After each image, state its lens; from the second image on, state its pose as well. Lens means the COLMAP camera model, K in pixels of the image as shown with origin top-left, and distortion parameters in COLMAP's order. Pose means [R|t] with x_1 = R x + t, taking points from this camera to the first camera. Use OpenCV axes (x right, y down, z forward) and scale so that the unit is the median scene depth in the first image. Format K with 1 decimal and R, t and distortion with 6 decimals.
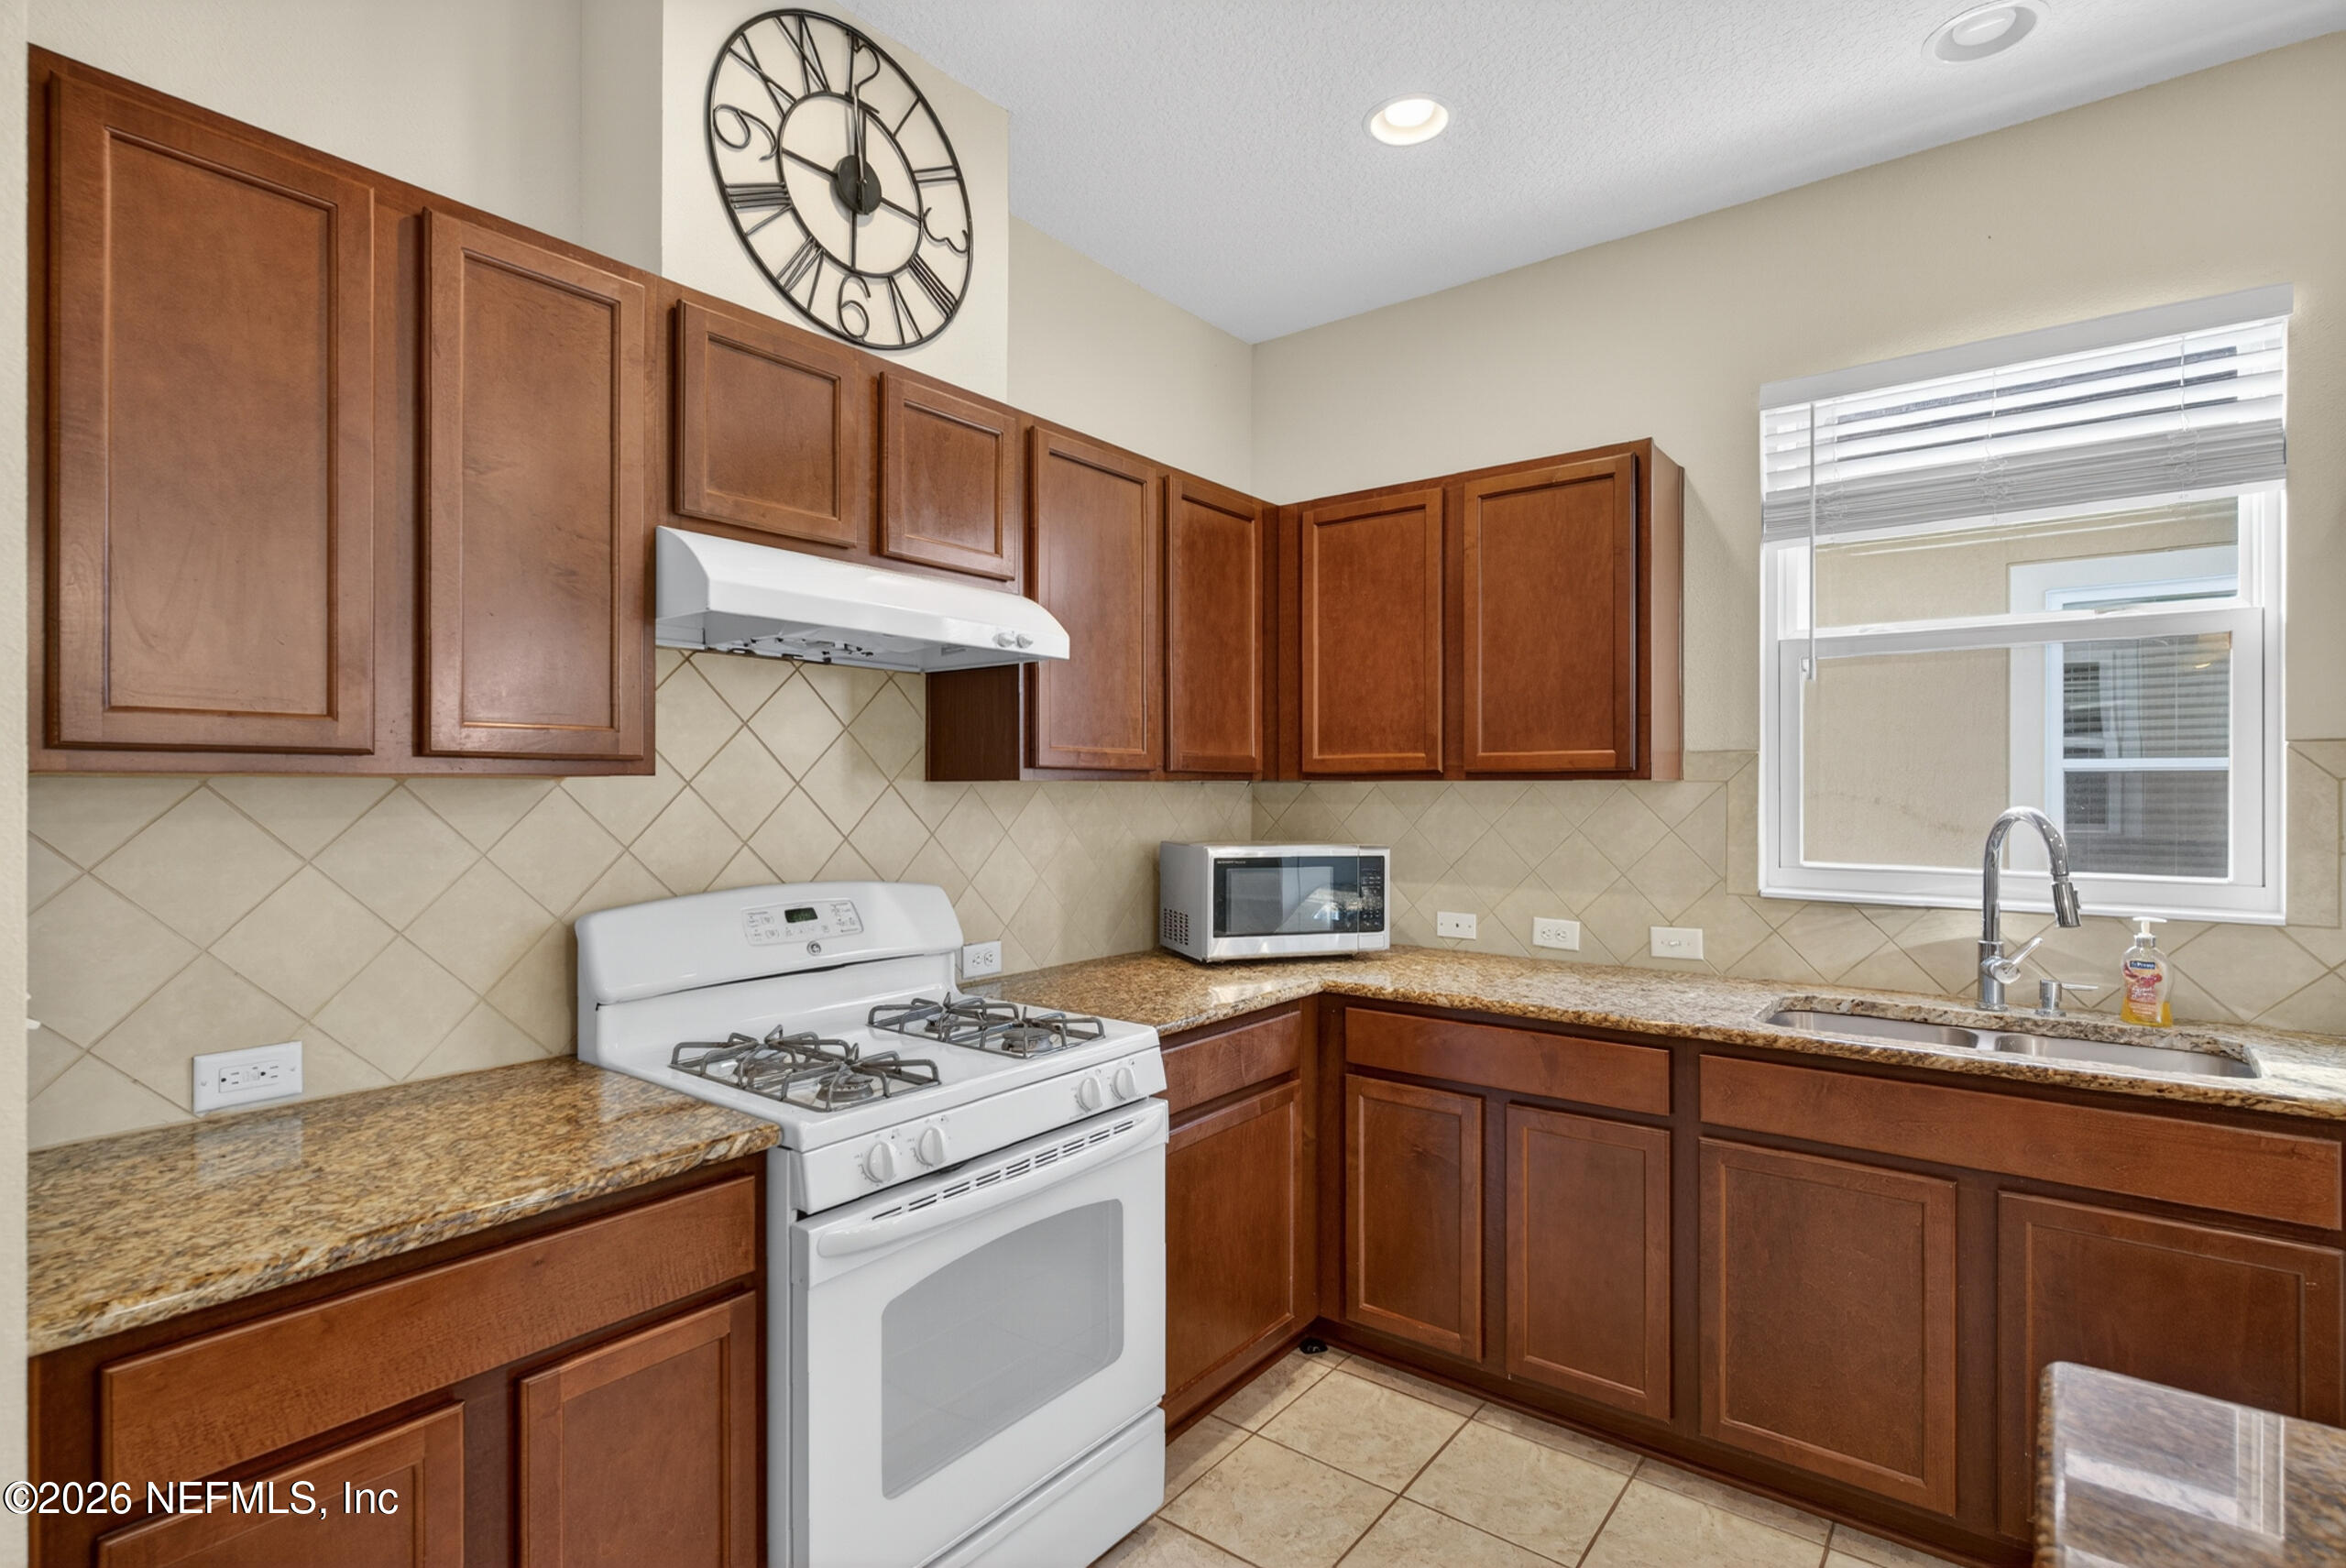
lens RADIAL K [[1116.4, 0, 1173.2], [0, 1116.4, 788.9], [0, 0, 1]] dist [-0.002502, -0.000846]
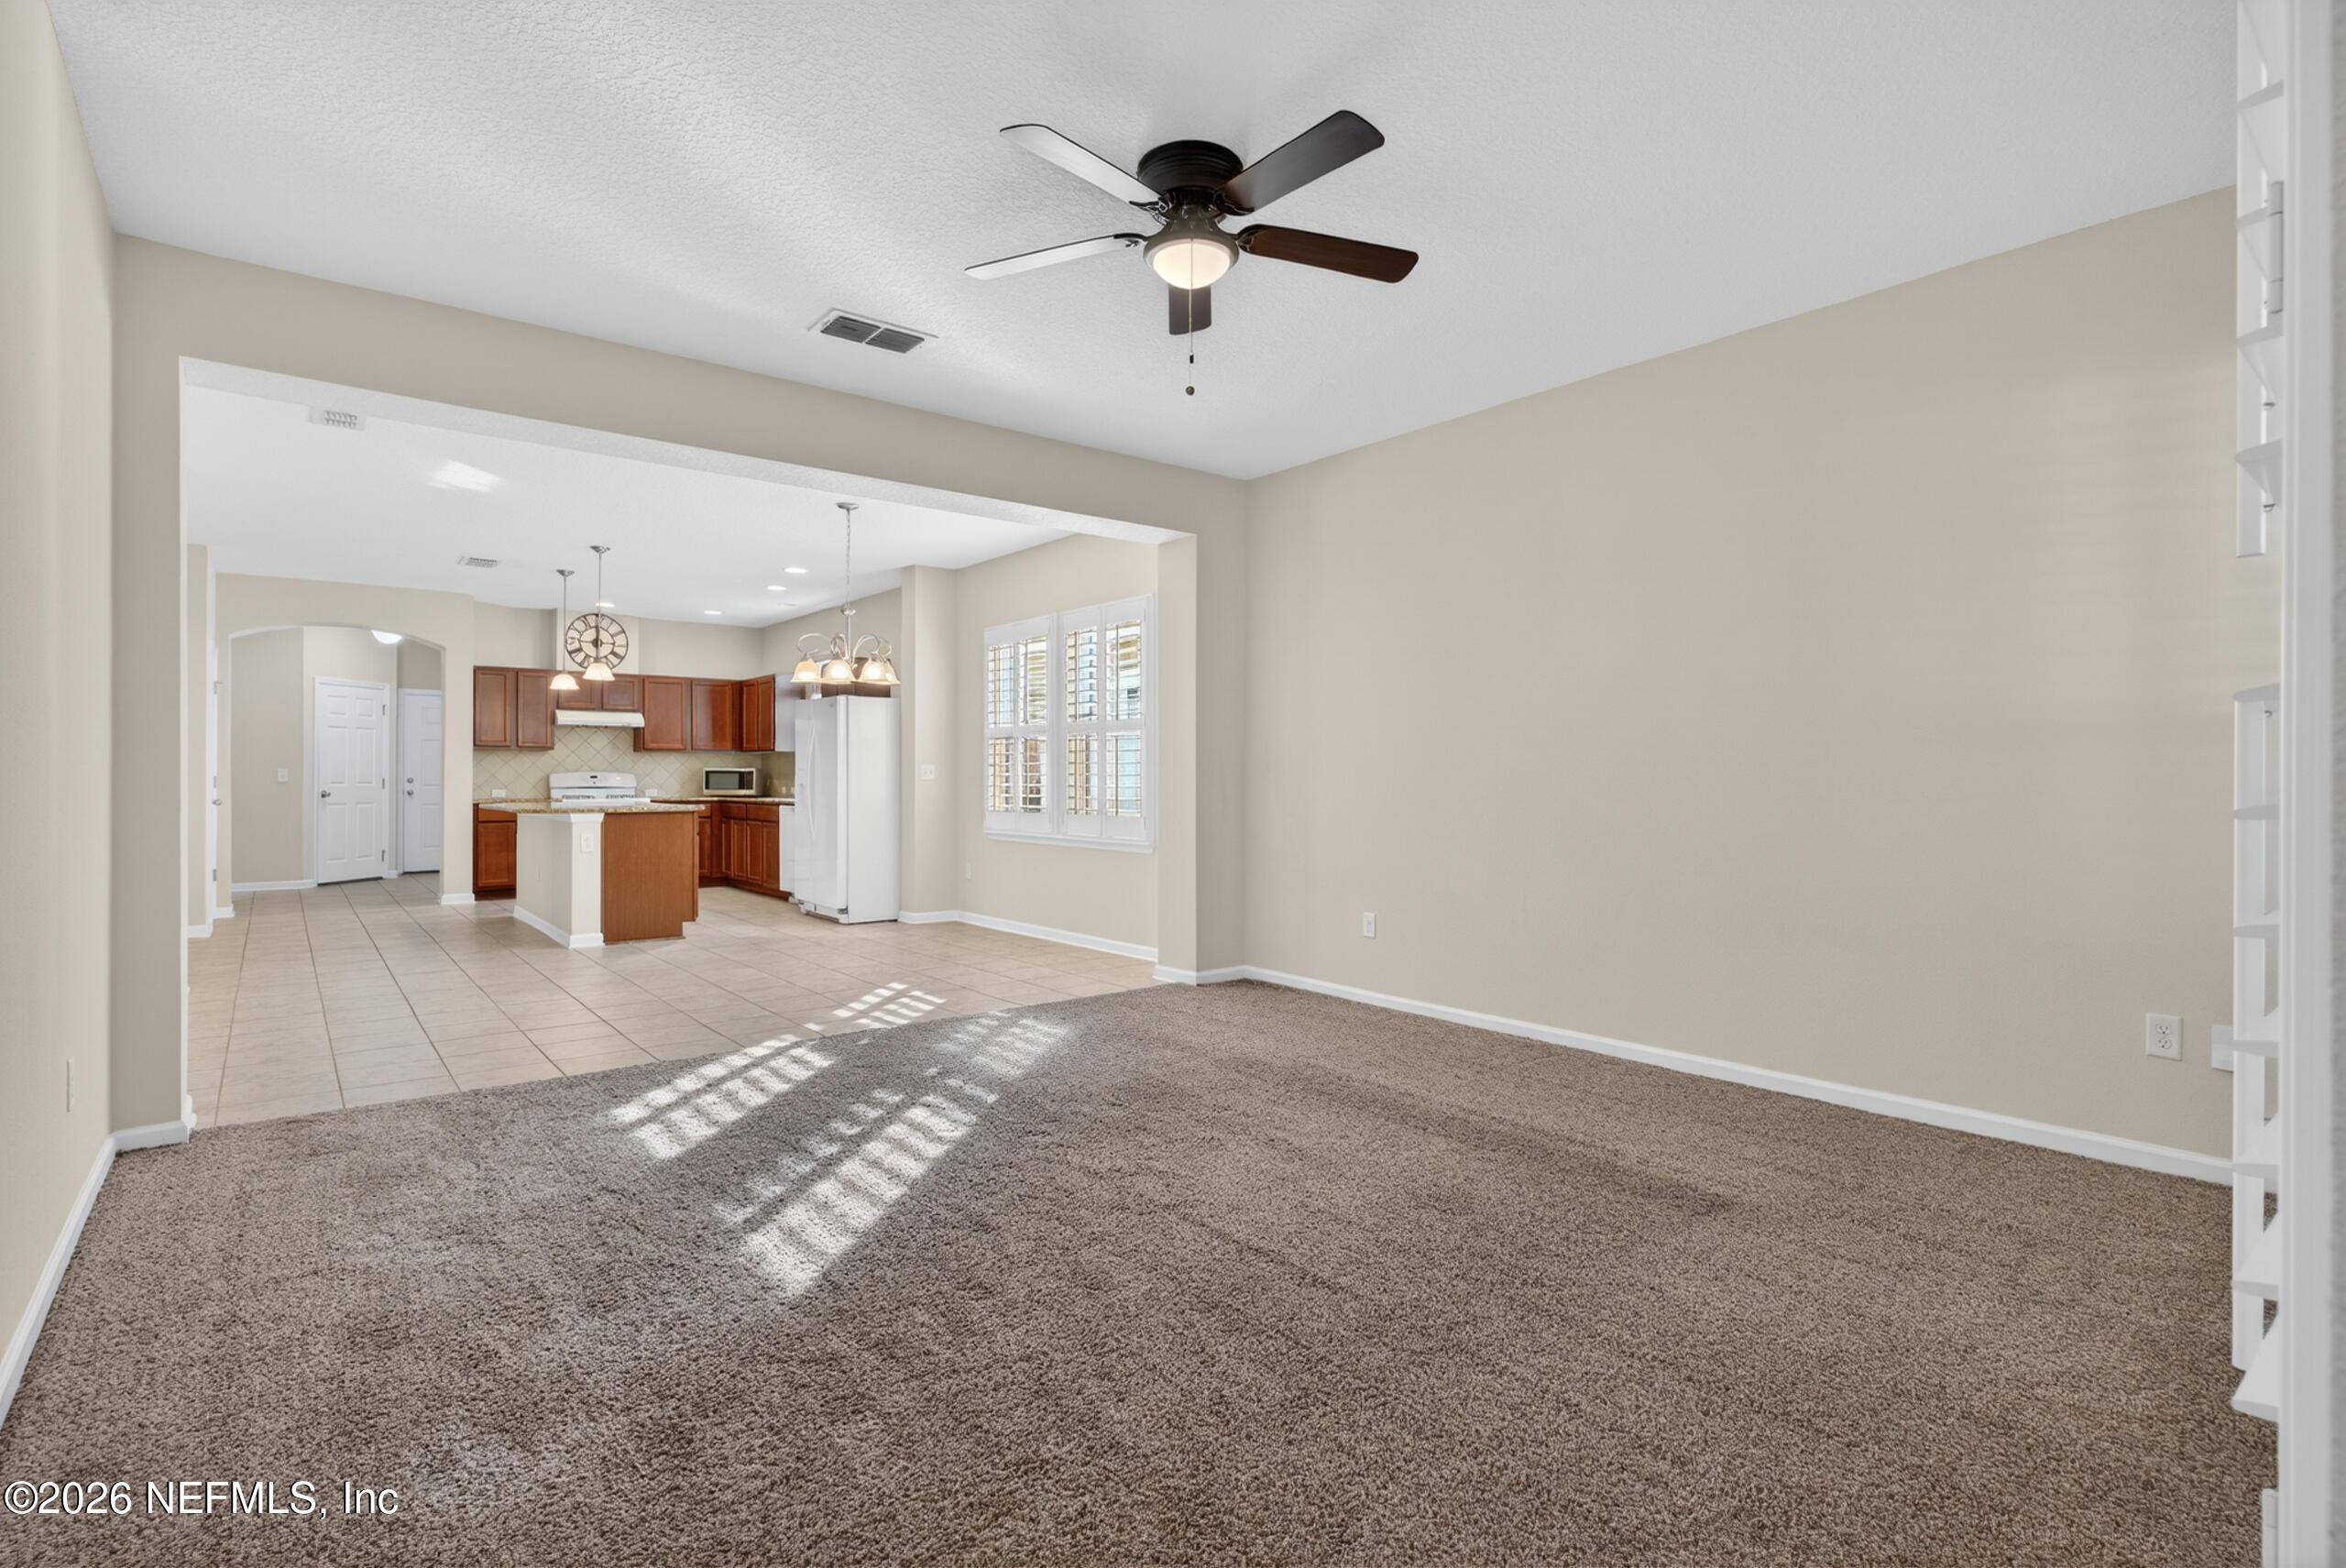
lens RADIAL K [[1127.8, 0, 1173.7], [0, 1127.8, 773.2], [0, 0, 1]] dist [0.000456, 0.000396]
pose [[0.971391, -0.000563, -0.237487, 3.383179], [-0.000536, 0.999989, -0.004566, 0.111995], [0.237487, 0.004562, 0.971380, -3.315209]]
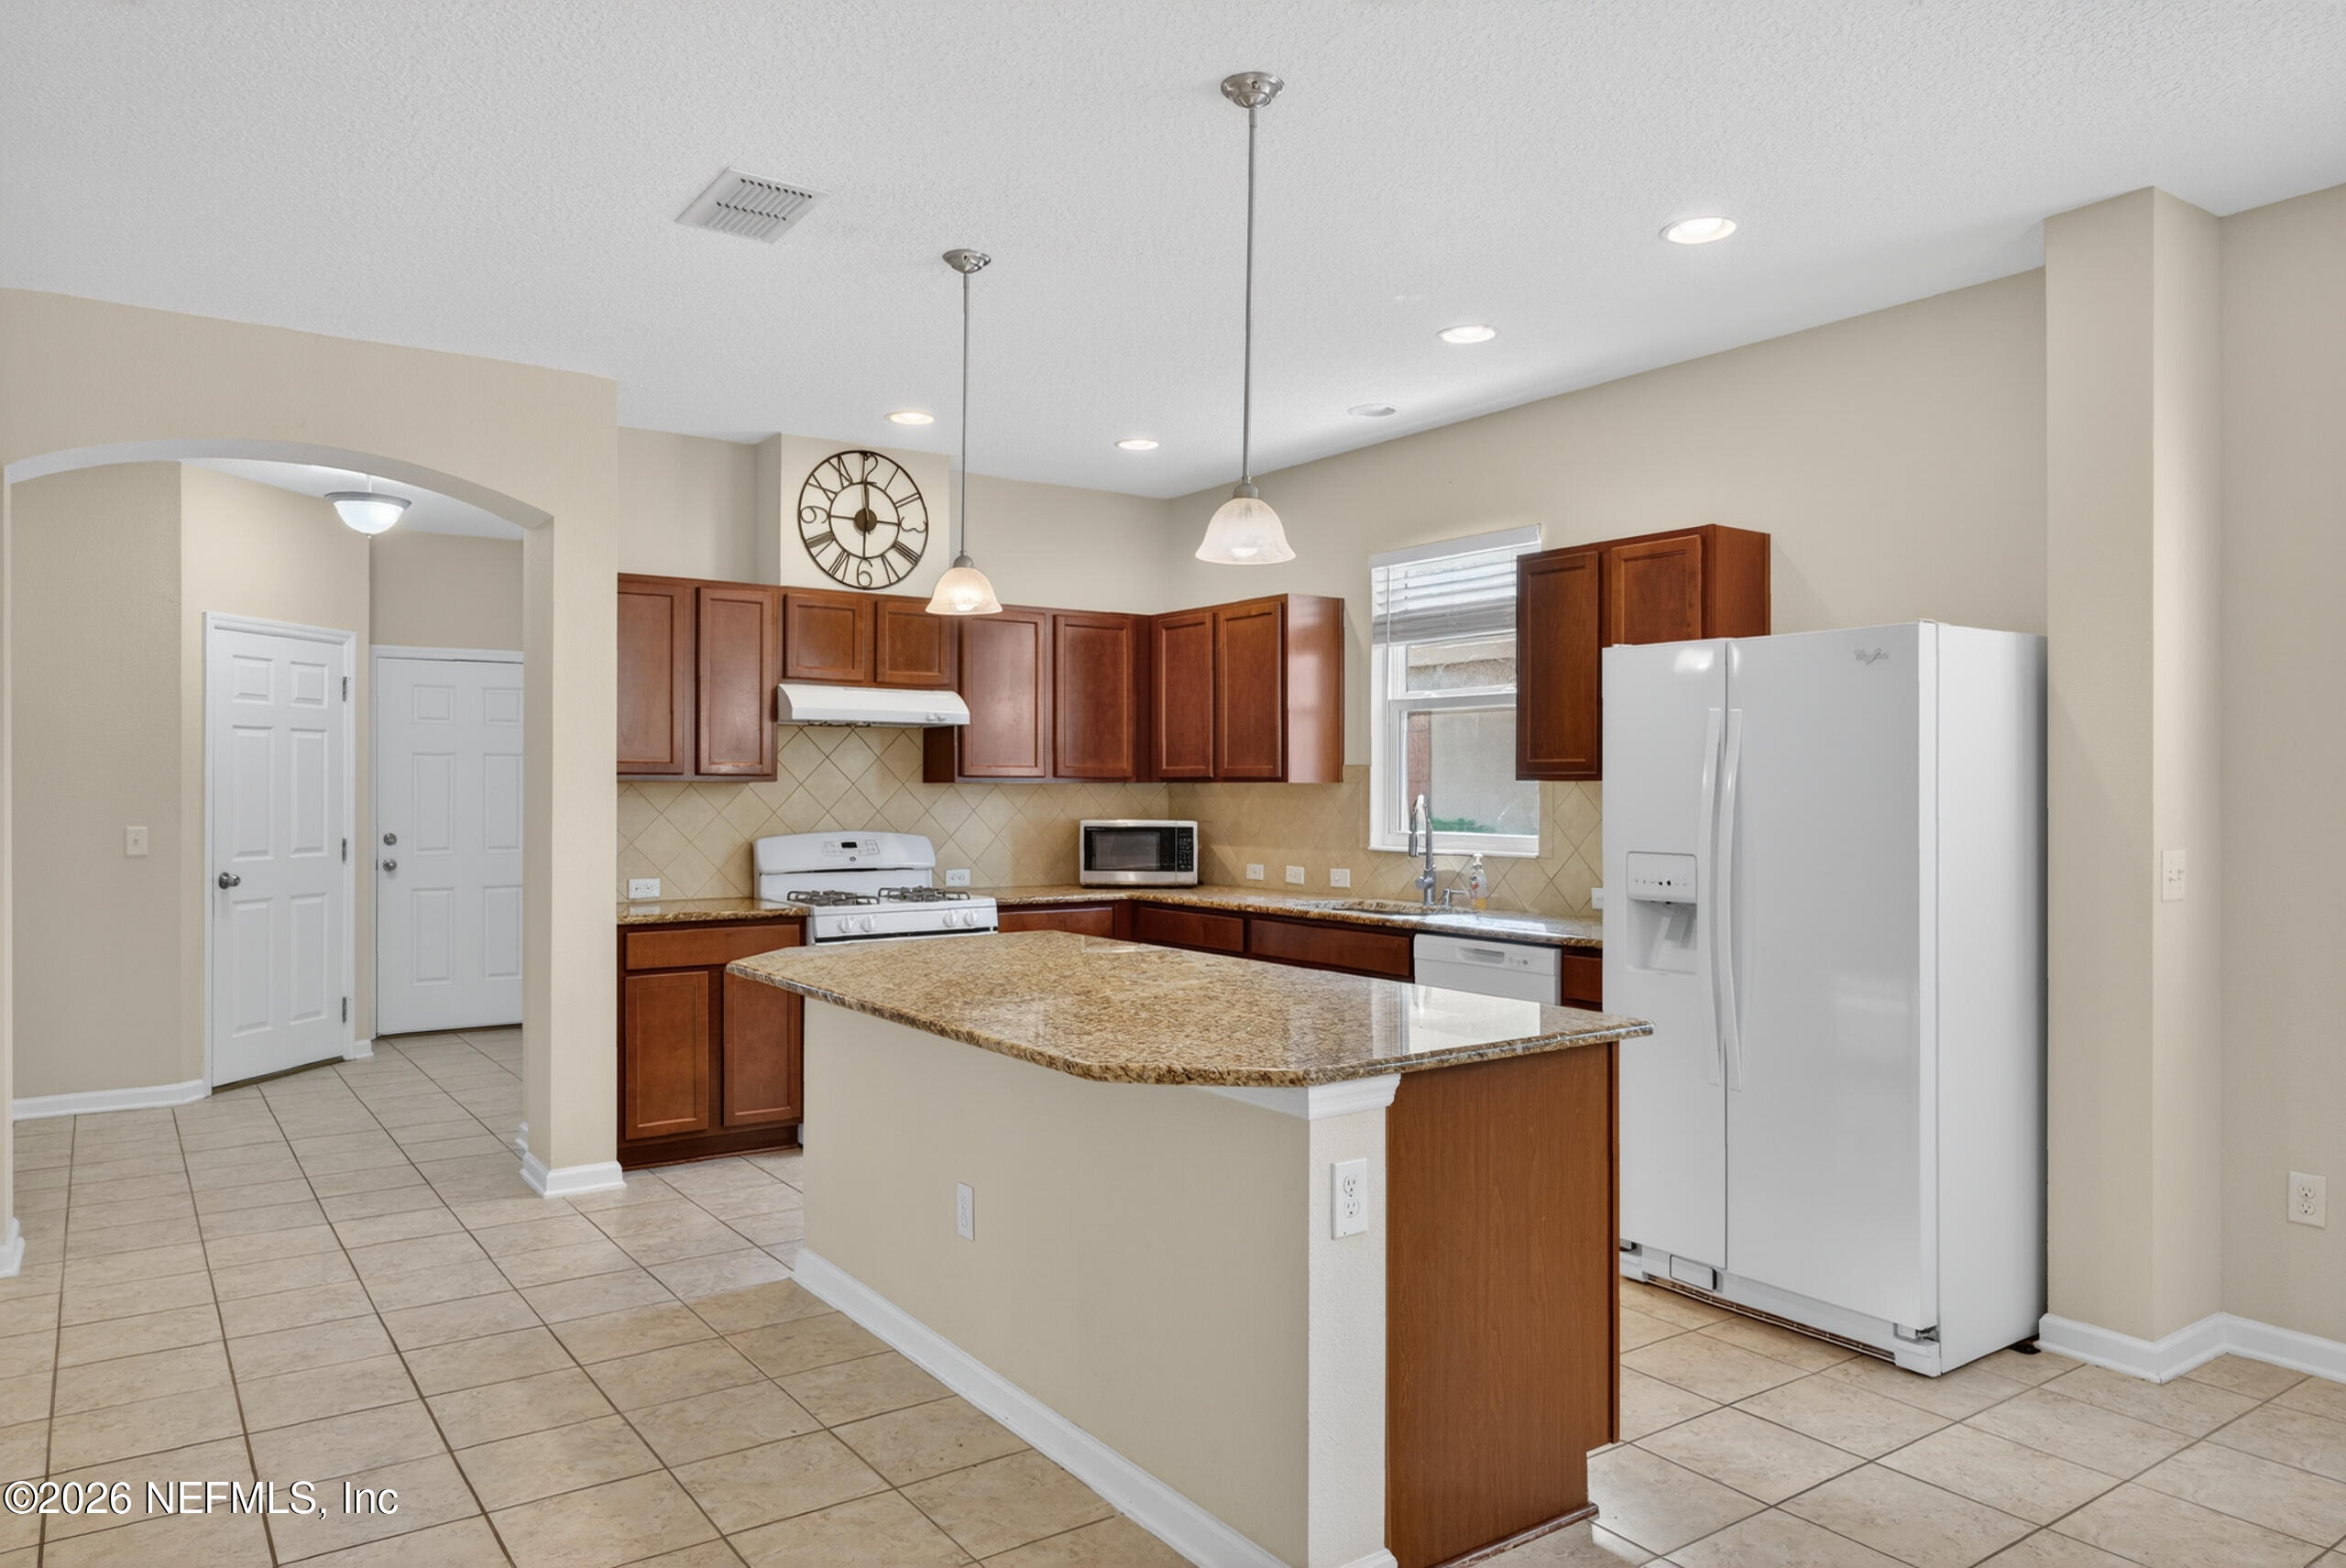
lens RADIAL K [[1531.5, 0, 1173.0], [0, 1531.5, 784.0], [0, 0, 1]] dist [-0.002385, 0.000353]
pose [[0.955454, -0.000209, -0.295138, 1.097669], [-0.000859, 0.999994, -0.003490, 0.003781], [0.295137, 0.003588, 0.955448, -1.590707]]
